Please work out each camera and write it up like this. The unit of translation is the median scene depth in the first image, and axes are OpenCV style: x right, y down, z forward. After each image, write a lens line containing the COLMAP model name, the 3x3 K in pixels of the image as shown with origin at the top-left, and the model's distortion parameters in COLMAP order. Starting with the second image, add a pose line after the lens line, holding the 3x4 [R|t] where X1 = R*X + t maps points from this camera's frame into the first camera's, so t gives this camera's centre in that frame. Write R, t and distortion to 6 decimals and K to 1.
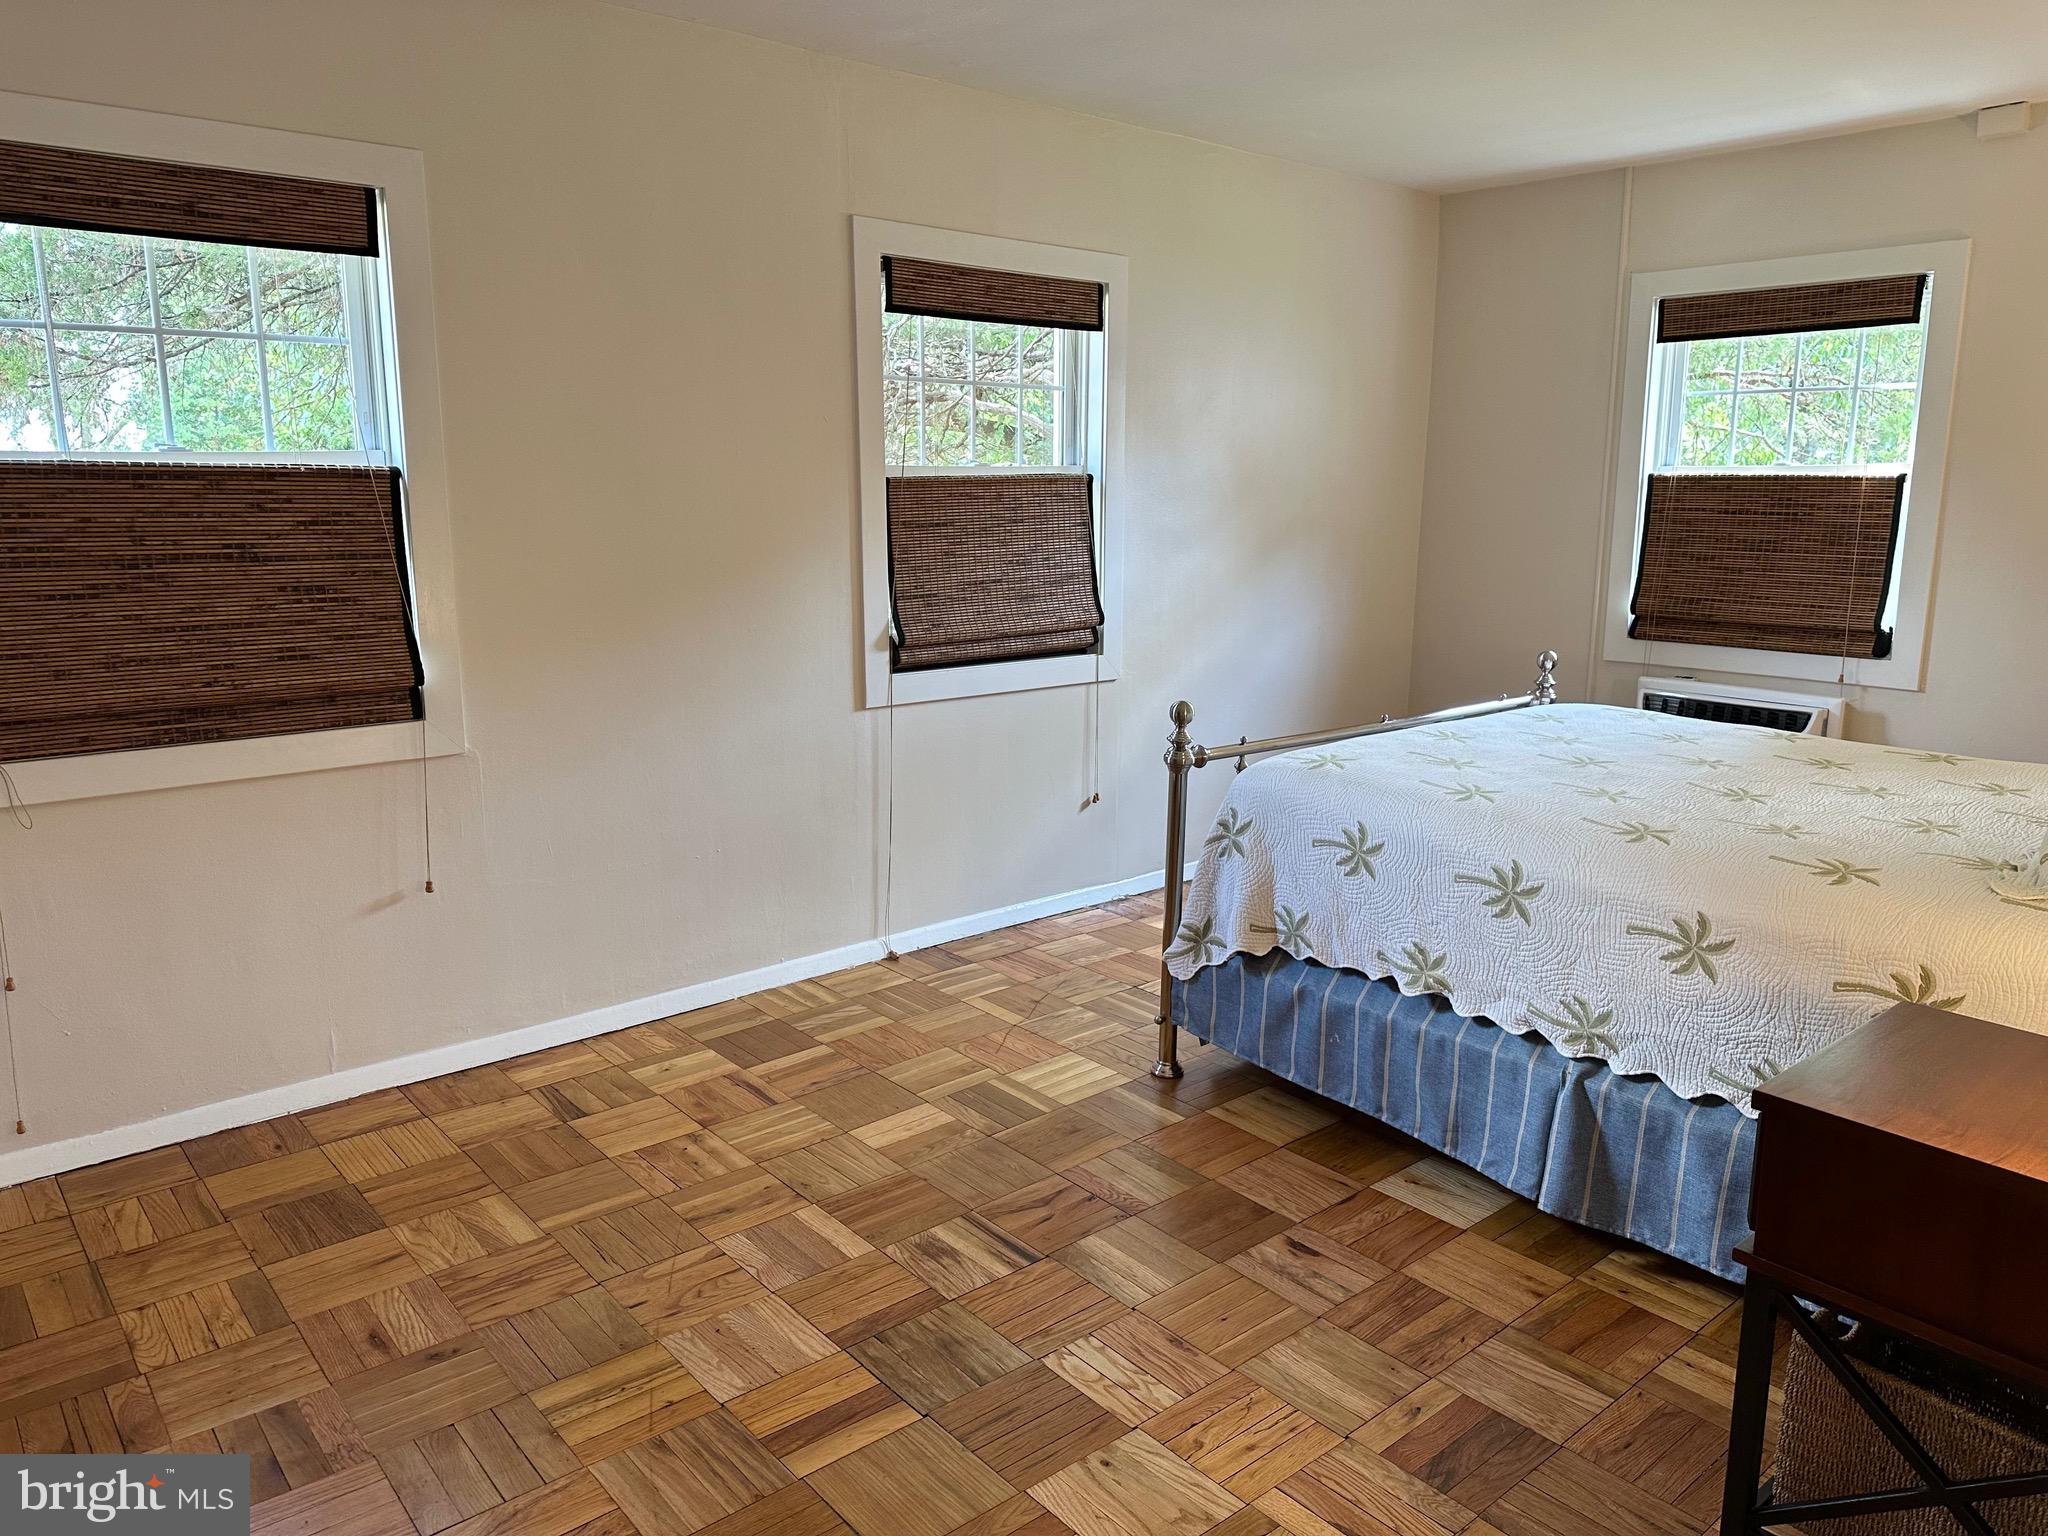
lens RADIAL K [[1431.6, 0, 1021.2], [0, 1431.6, 752.3], [0, 0, 1]] dist [0.051552, -0.050952]
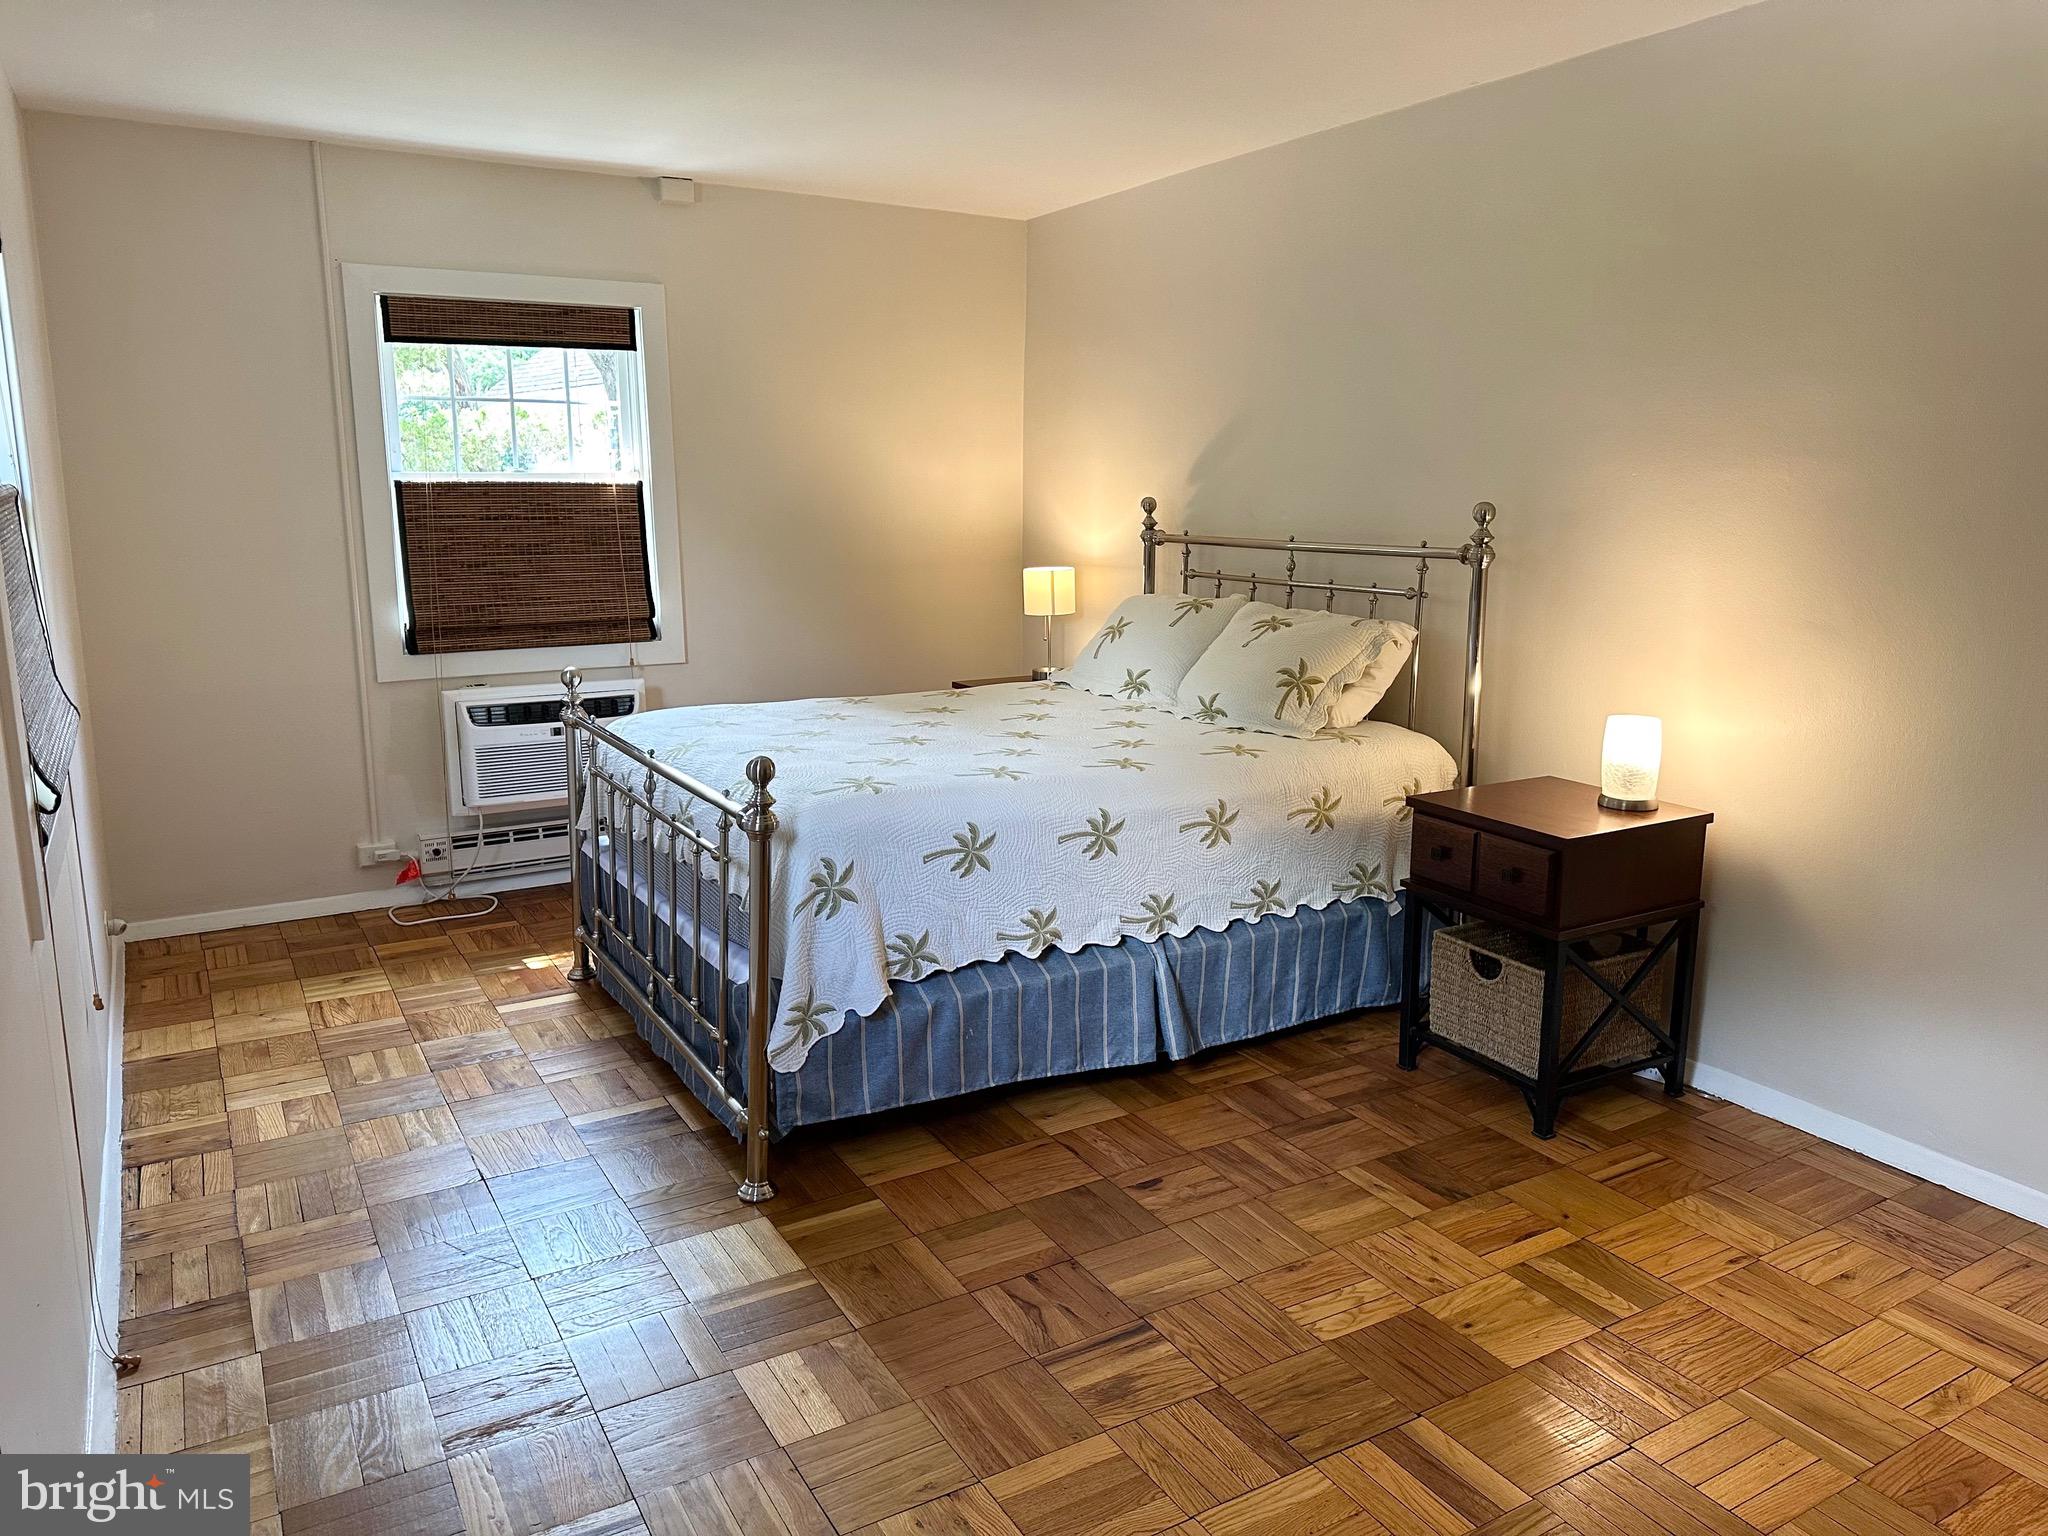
lens RADIAL K [[1431.6, 0, 1058.9], [0, 1431.6, 754.8], [0, 0, 1]] dist [0.051552, -0.050952]
pose [[0.167208, -0.194288, 0.966589, -0.527672], [0.188100, 0.968669, 0.162167, -0.109298], [-0.967812, 0.154700, 0.198515, 0.507892]]
